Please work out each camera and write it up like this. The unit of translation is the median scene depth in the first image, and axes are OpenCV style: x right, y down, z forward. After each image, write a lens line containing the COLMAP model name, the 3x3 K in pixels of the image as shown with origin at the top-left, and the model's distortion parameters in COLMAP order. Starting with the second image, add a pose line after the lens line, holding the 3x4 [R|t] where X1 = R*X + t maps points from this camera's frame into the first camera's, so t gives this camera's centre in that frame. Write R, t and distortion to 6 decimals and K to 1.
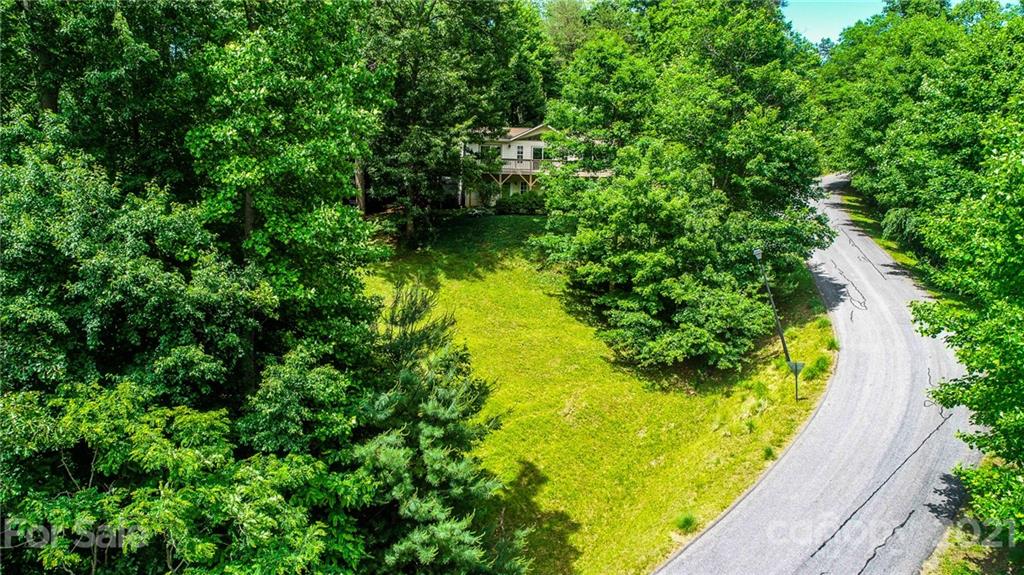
lens RADIAL K [[691.7, 0, 514.7], [0, 691.7, 290.6], [0, 0, 1]] dist [0.002131, 0.001689]
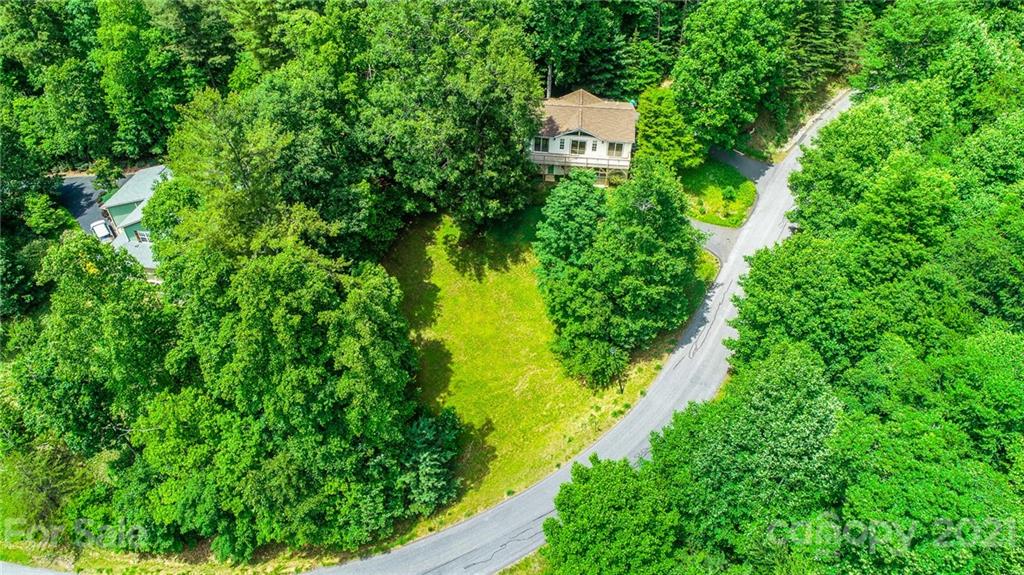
lens RADIAL K [[691.7, 0, 508.7], [0, 691.7, 281.9], [0, 0, 1]] dist [0.002131, 0.001689]
pose [[0.959673, 0.179545, -0.216315, 0.269194], [-0.028733, 0.828090, 0.559858, -0.776924], [0.279648, -0.531065, 0.799854, -0.340514]]
